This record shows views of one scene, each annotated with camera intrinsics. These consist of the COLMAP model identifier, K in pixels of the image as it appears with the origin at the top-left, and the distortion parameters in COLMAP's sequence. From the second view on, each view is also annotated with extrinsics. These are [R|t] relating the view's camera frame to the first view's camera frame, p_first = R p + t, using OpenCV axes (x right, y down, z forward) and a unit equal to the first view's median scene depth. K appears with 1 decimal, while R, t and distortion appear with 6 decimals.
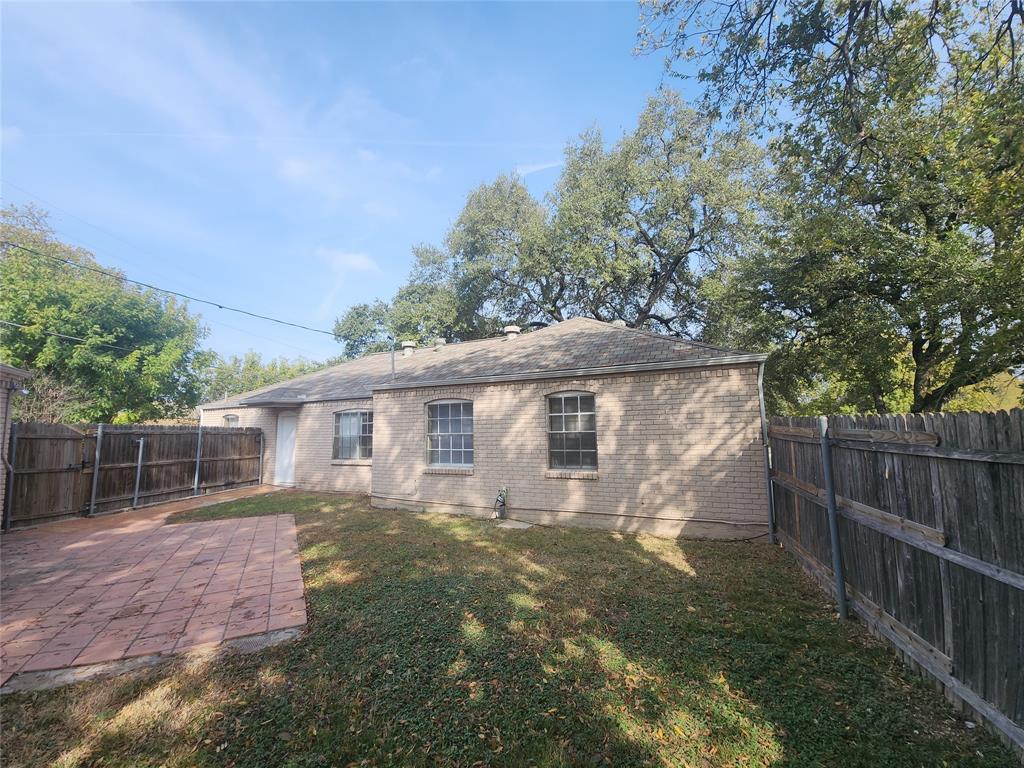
lens RADIAL K [[424.9, 0, 512.0], [0, 424.9, 384.0], [0, 0, 1]] dist [0.002609, 0.000131]
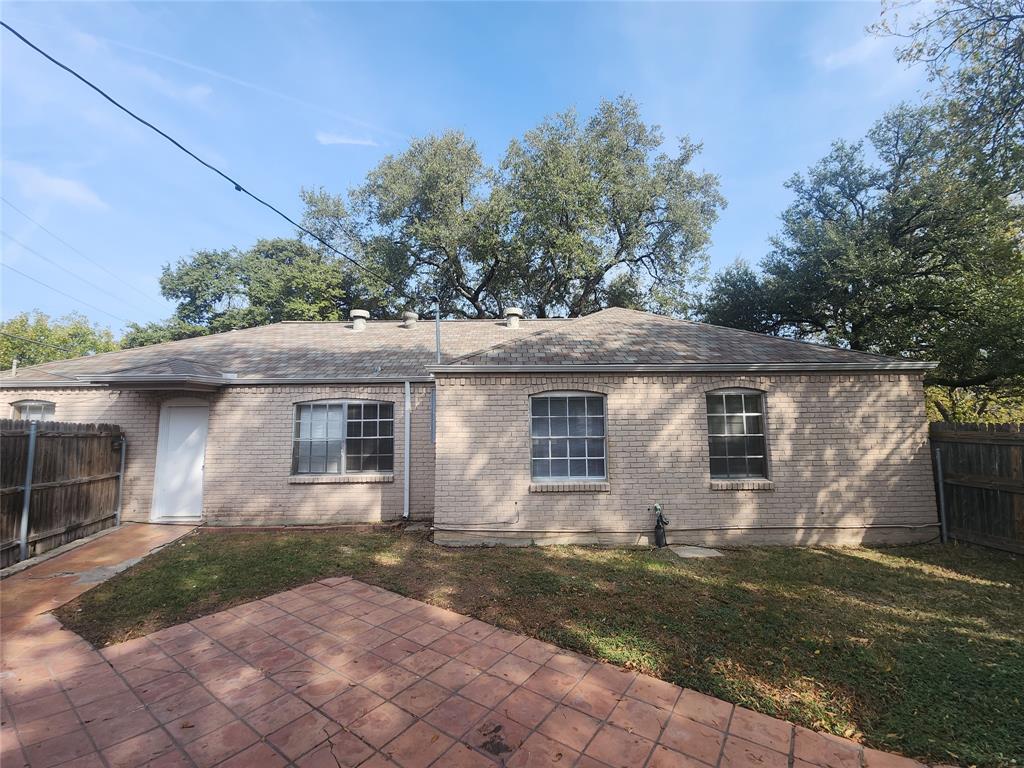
lens RADIAL K [[424.9, 0, 512.0], [0, 424.9, 384.0], [0, 0, 1]] dist [0.002609, 0.000131]
pose [[0.893535, 0.054566, 0.445665, -0.635716], [-0.055250, 0.998407, -0.011467, 0.041923], [-0.445581, -0.014377, 0.895126, 0.415587]]
